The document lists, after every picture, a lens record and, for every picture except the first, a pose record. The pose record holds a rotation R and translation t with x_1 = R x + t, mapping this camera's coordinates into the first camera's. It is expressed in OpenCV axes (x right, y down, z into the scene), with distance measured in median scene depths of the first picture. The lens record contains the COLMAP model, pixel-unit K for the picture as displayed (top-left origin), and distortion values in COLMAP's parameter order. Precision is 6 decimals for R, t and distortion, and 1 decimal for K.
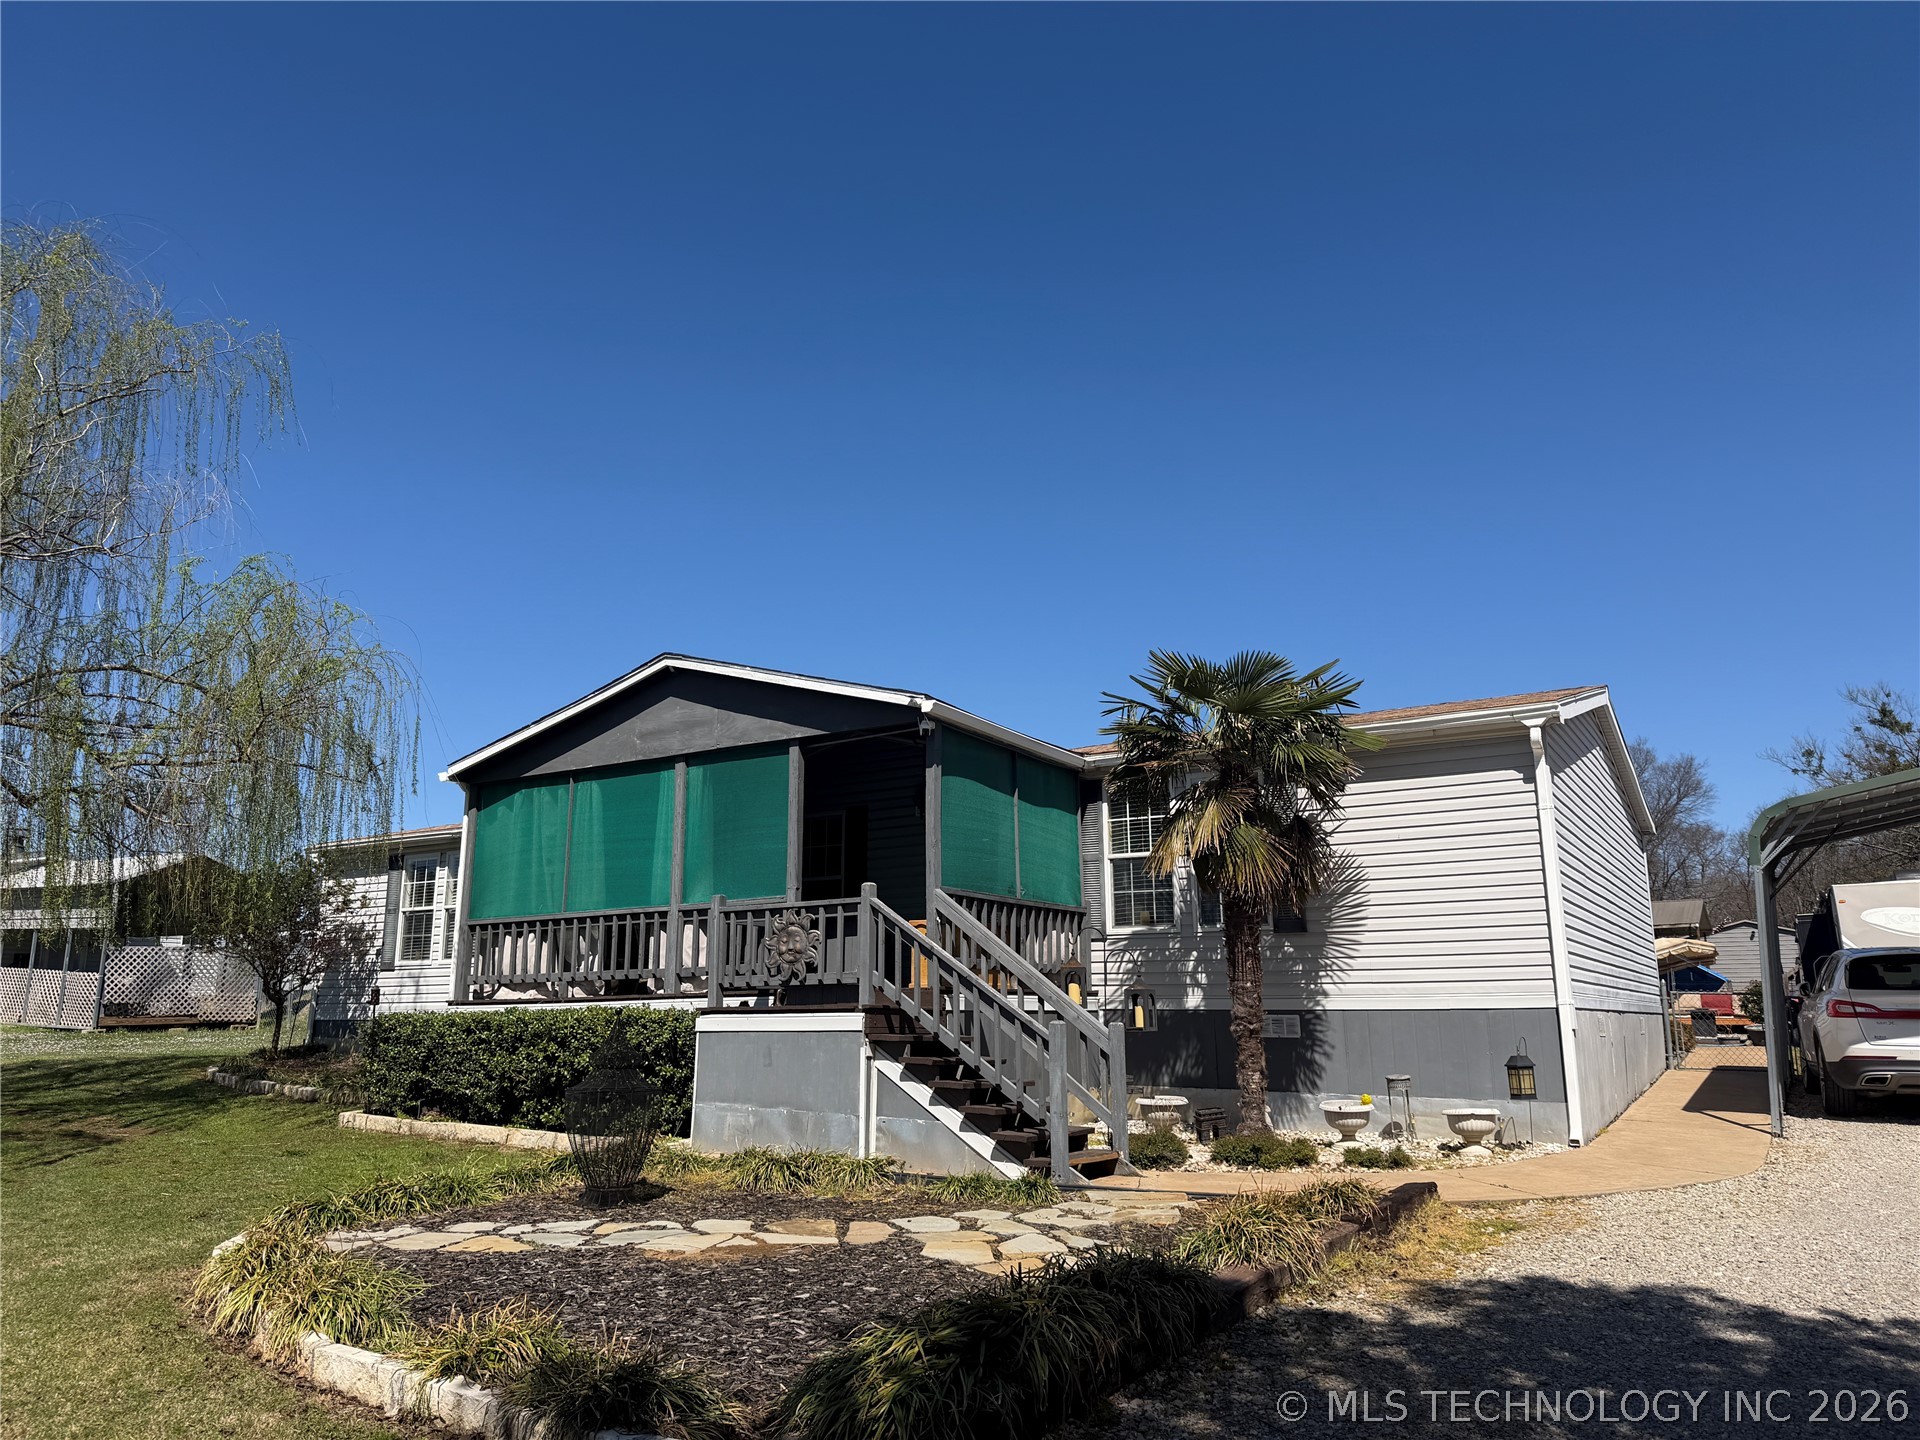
lens RADIAL K [[1349.4, 0, 971.9], [0, 1349.4, 717.5], [0, 0, 1]] dist [0.047625, -0.062570]
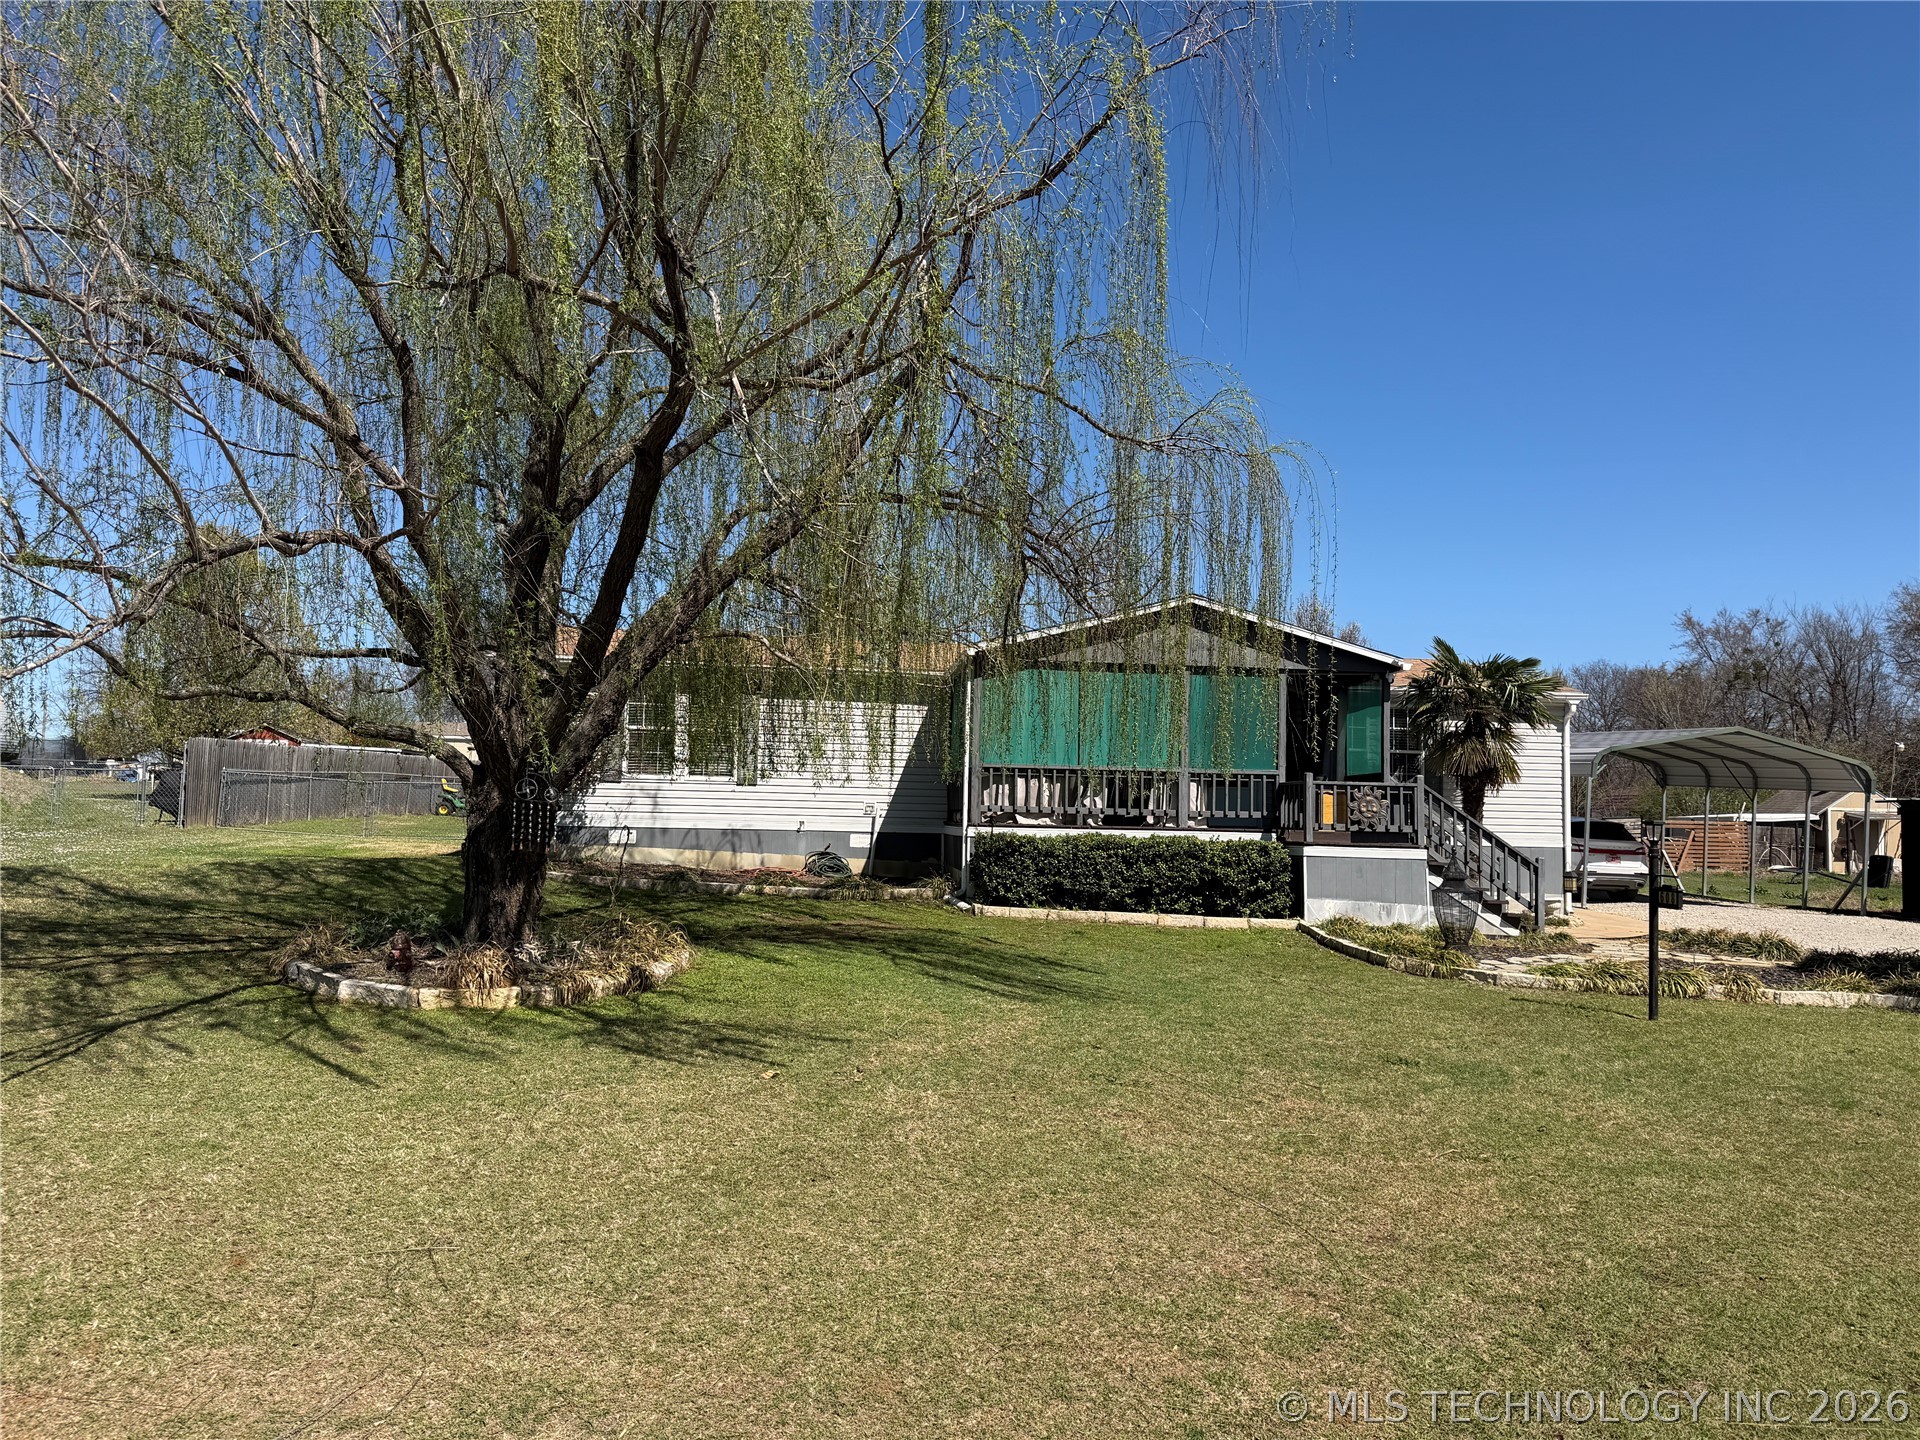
lens RADIAL K [[1349.4, 0, 960.9], [0, 1349.4, 722.6], [0, 0, 1]] dist [0.047625, -0.062570]
pose [[0.790047, 0.070105, 0.609024, -1.419059], [-0.160354, 0.982485, 0.094923, -0.011192], [-0.591703, -0.172653, 0.787451, -0.003143]]
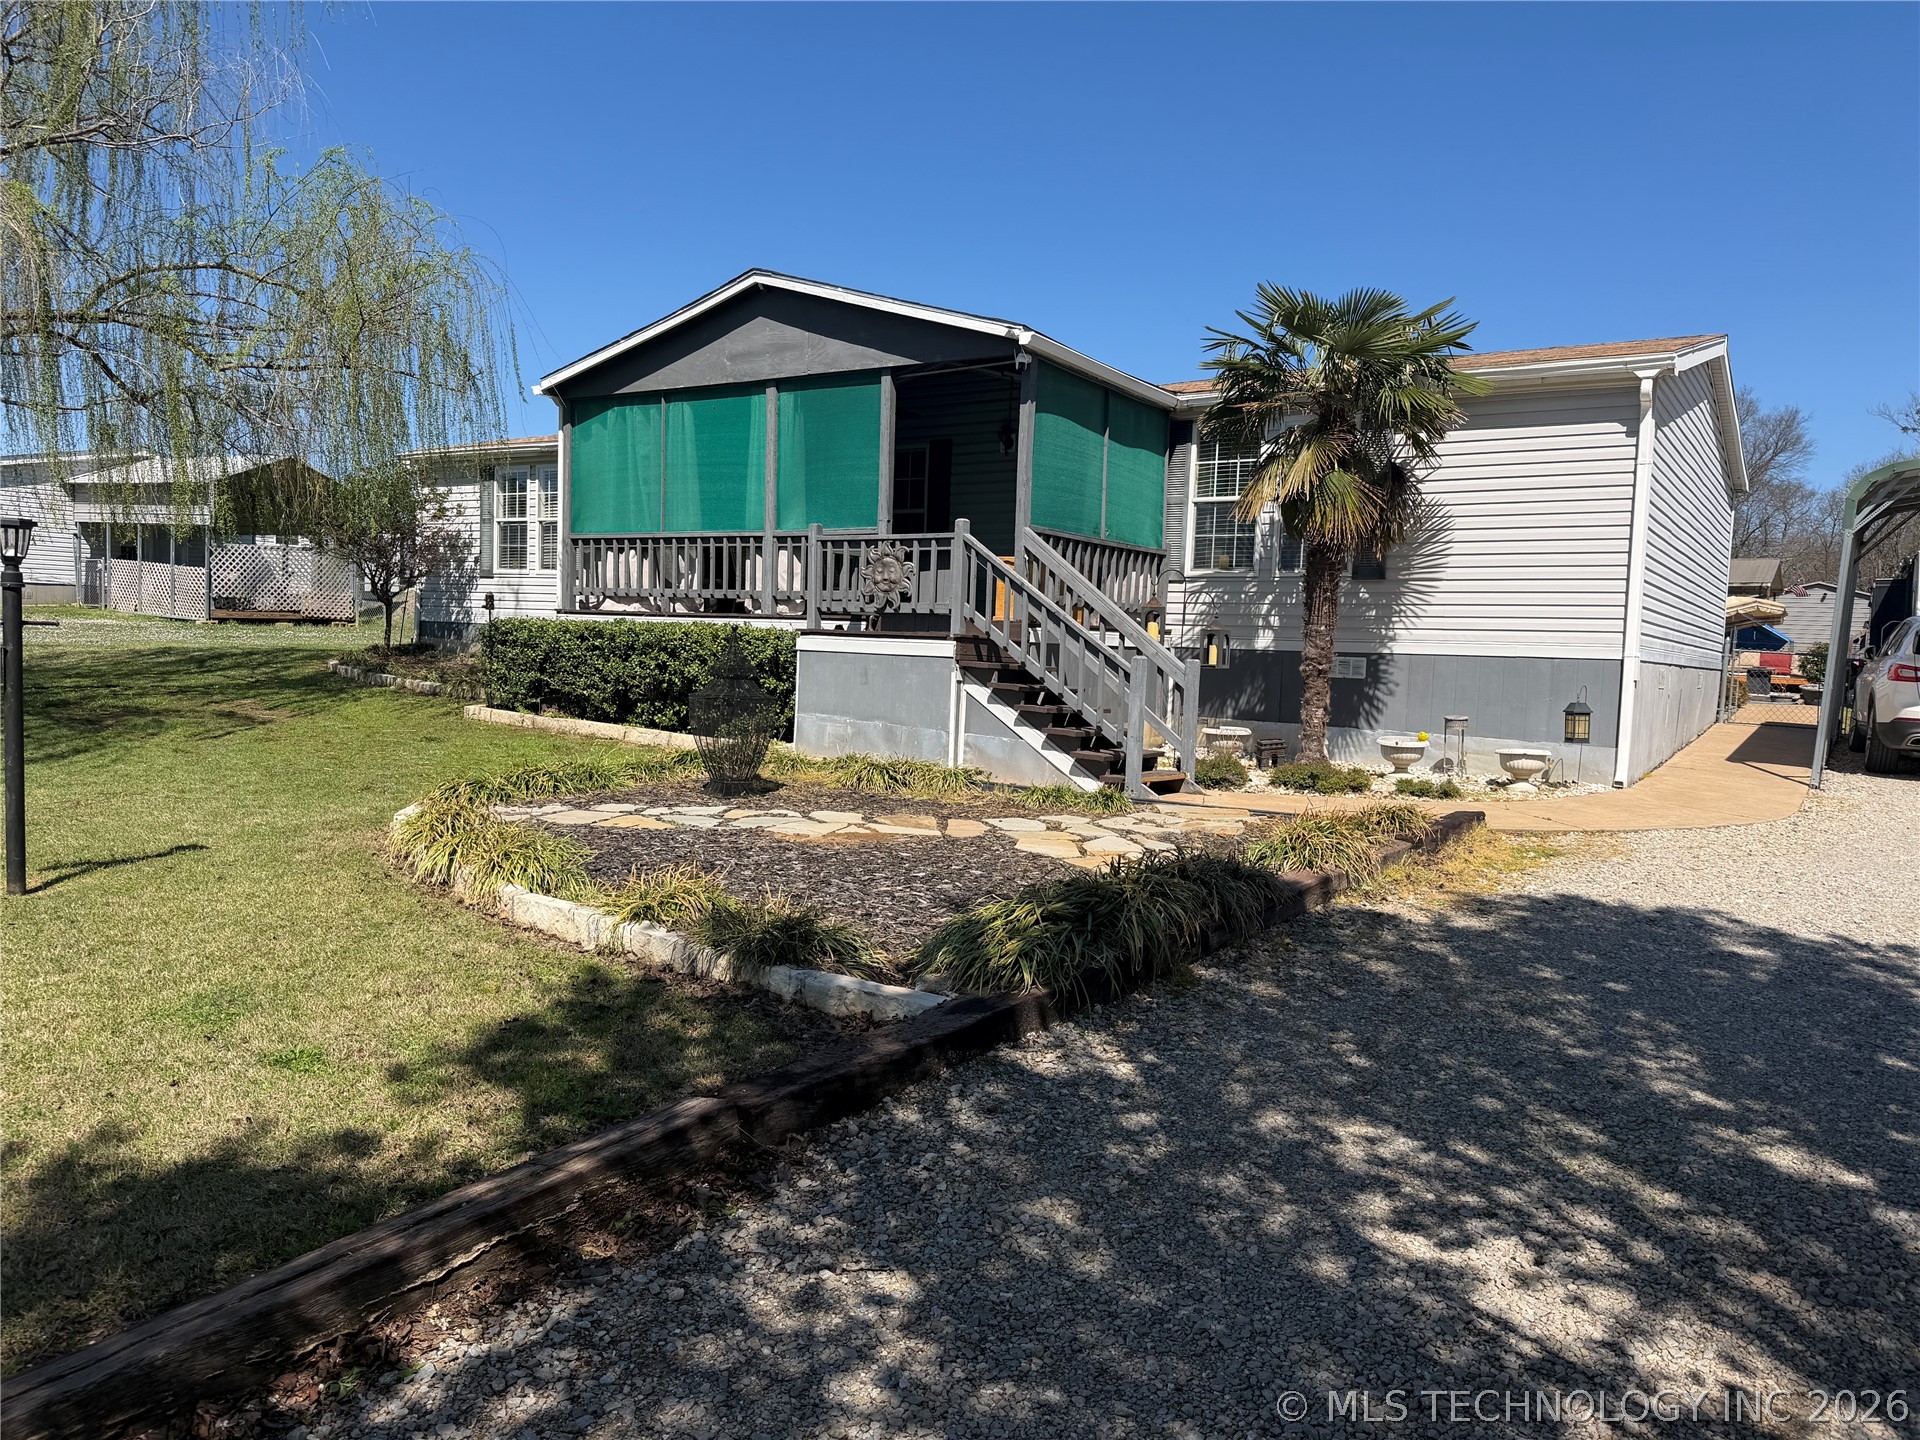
lens RADIAL K [[1349.4, 0, 970.0], [0, 1349.4, 727.9], [0, 0, 1]] dist [0.047625, -0.062570]
pose [[0.998276, 0.044915, -0.037775, -0.022186], [-0.032791, 0.960685, 0.275699, -0.005460], [0.048673, -0.273985, 0.960502, -0.029968]]
